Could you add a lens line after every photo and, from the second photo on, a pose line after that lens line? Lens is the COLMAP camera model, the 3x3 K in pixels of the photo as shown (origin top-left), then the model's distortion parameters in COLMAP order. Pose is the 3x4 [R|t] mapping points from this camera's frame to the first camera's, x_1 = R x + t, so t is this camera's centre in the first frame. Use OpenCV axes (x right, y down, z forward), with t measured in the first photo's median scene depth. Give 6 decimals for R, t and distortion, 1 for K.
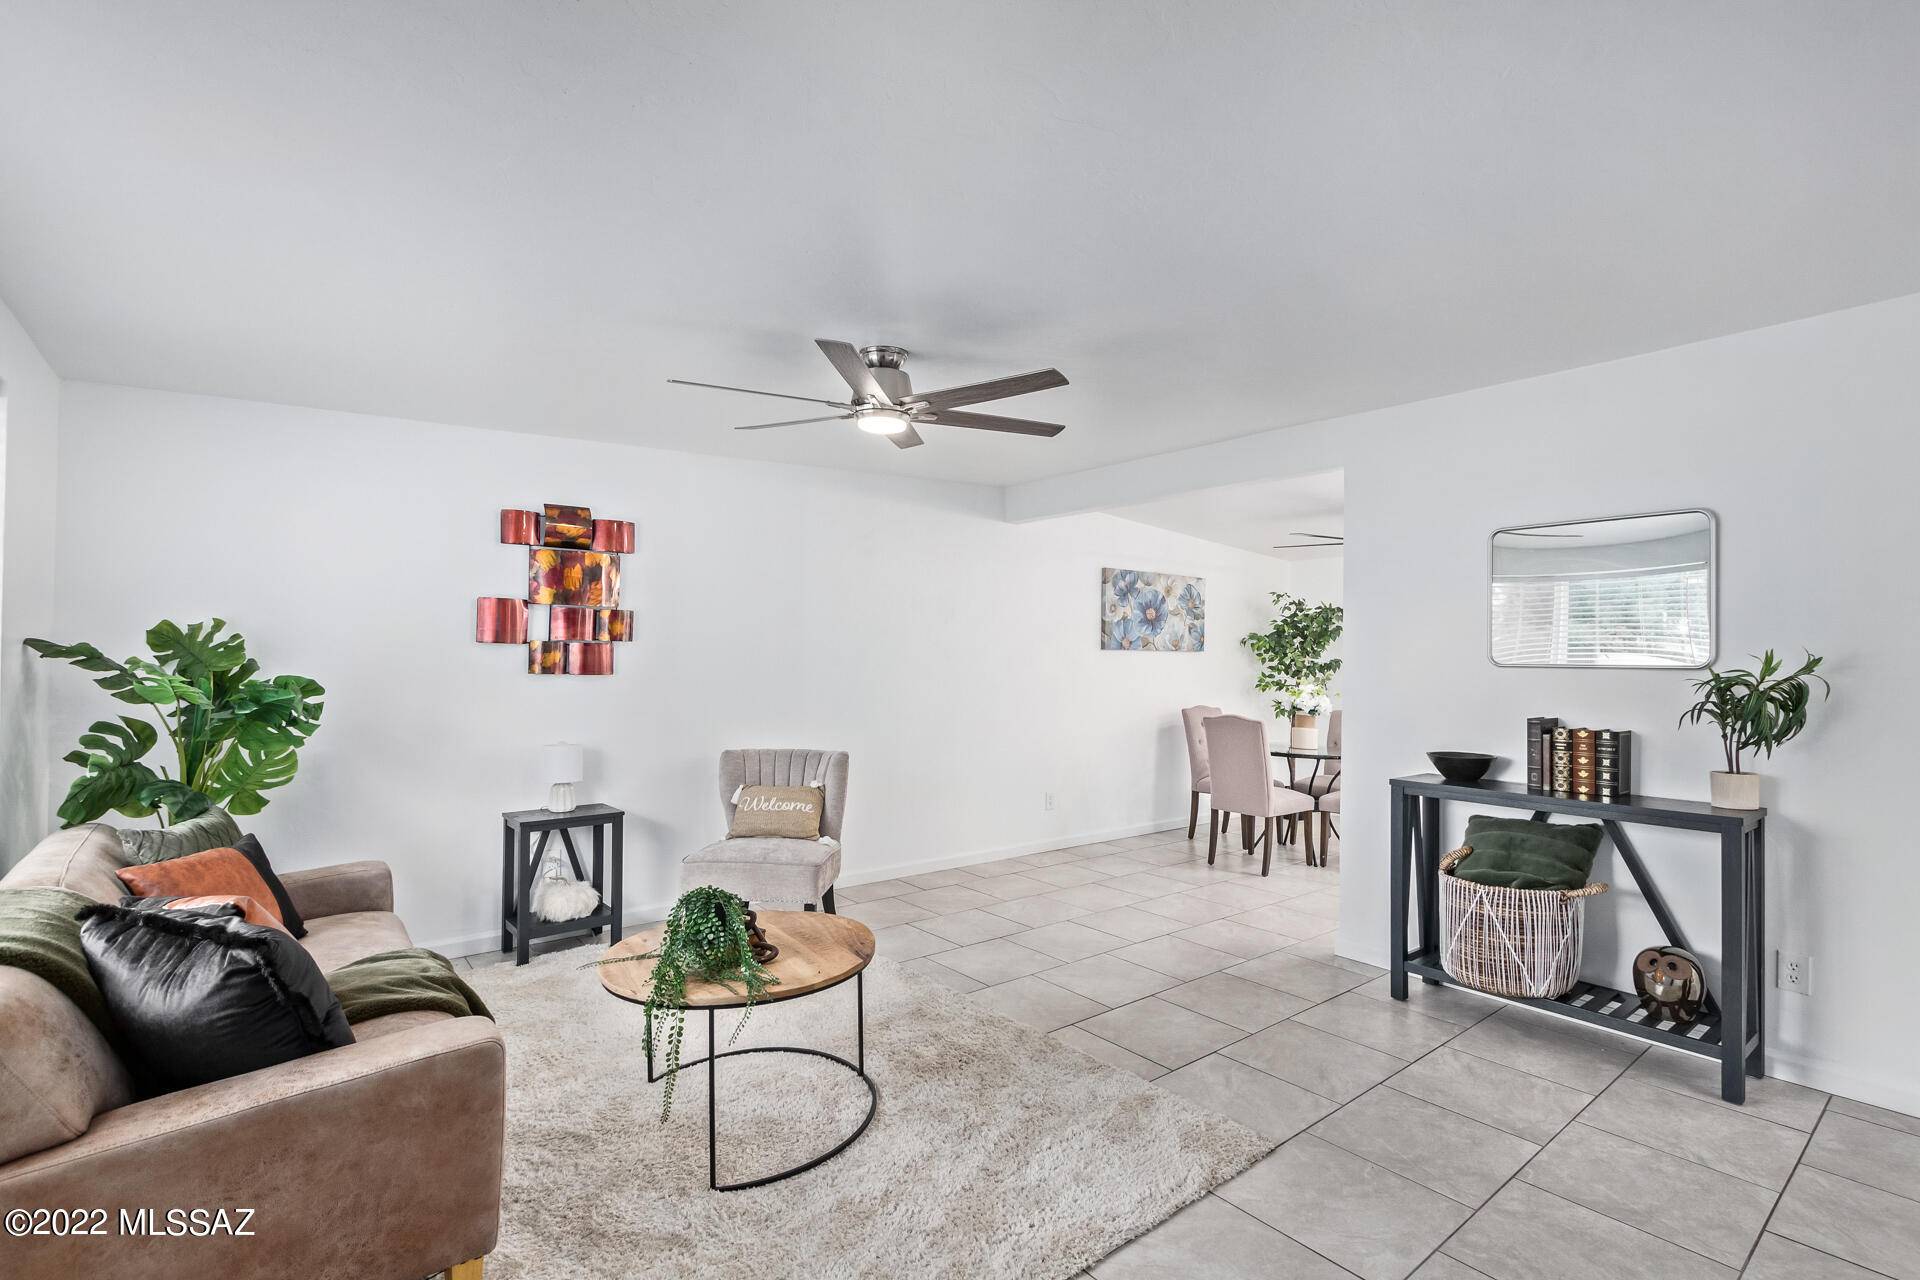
lens RADIAL K [[887.8, 0, 969.9], [0, 887.8, 649.2], [0, 0, 1]] dist [0.002073, 0.000193]
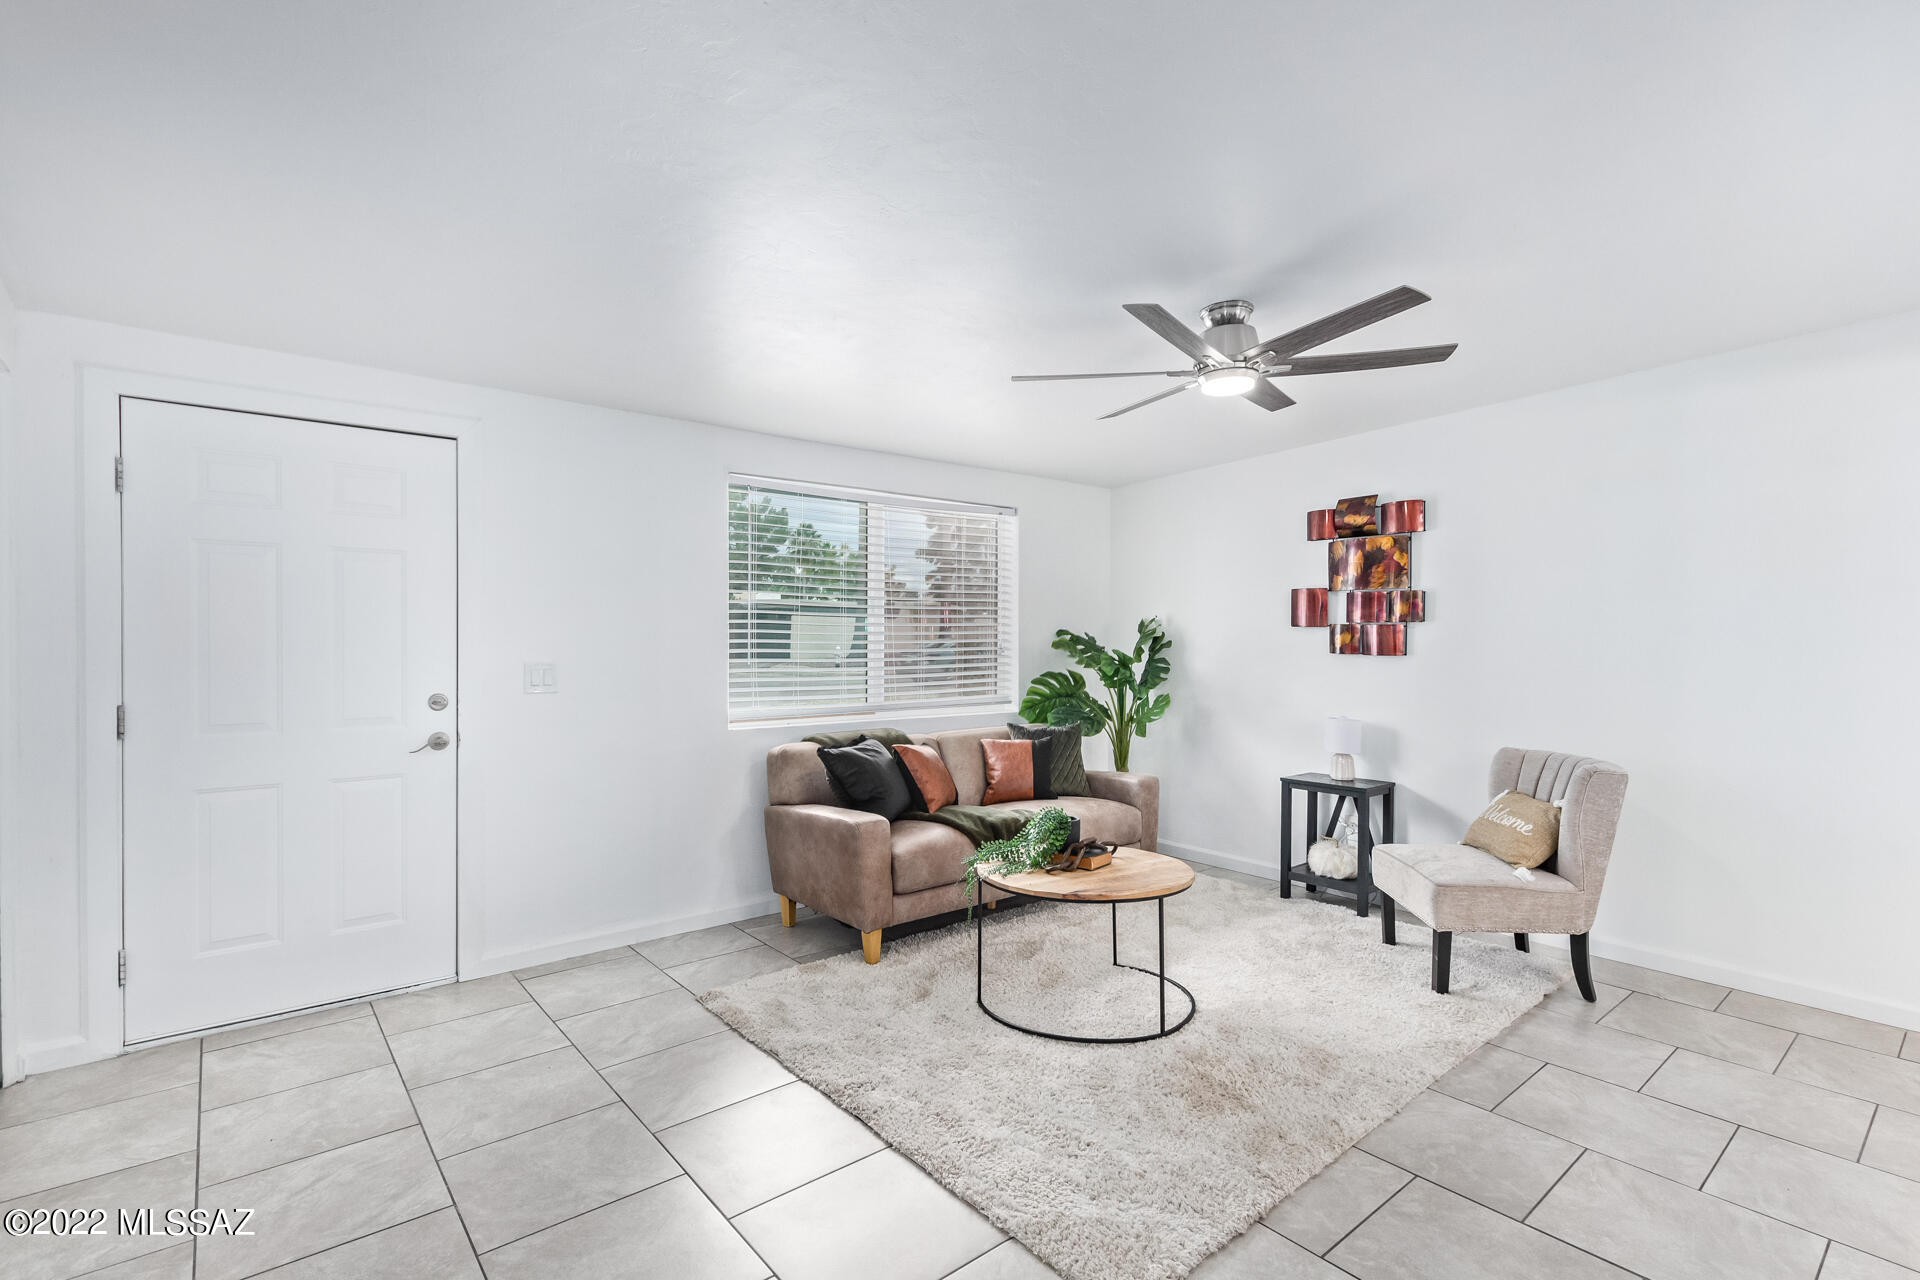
lens RADIAL K [[895.8, 0, 960.0], [0, 895.8, 640.0], [0, 0, 1]] dist [0.001150, 0.000096]
pose [[0.006391, -0.007737, -0.999950, 0.635525], [0.004159, 0.999962, -0.007711, 0.017250], [0.999971, -0.004110, 0.006423, 0.522266]]
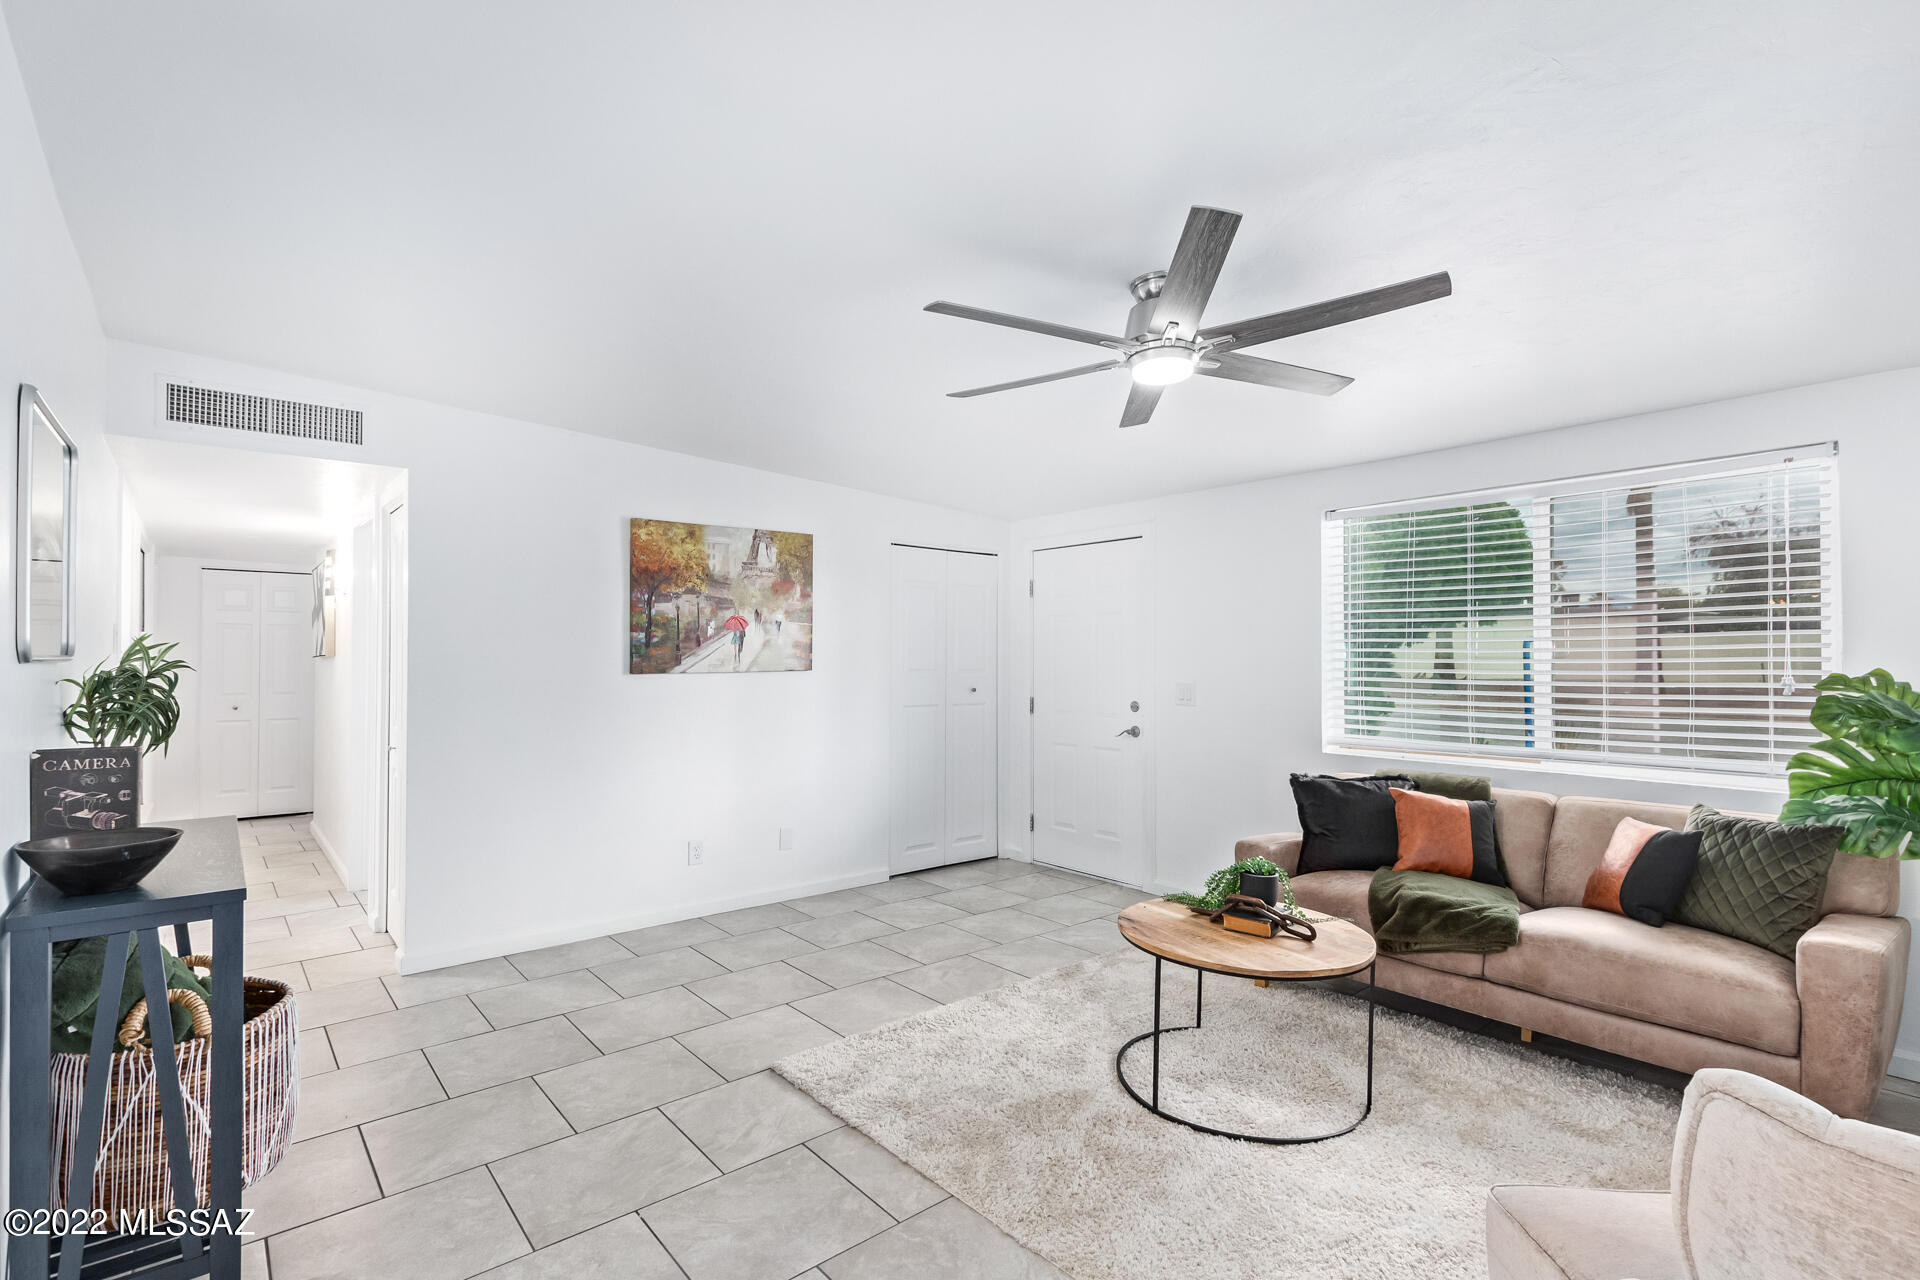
lens RADIAL K [[887.8, 0, 969.9], [0, 887.8, 649.2], [0, 0, 1]] dist [0.002073, 0.000193]
pose [[-0.999581, -0.012528, -0.026096, 0.068476], [-0.012019, 0.999737, -0.019545, 0.011935], [0.026334, -0.019223, -0.999468, 1.329304]]
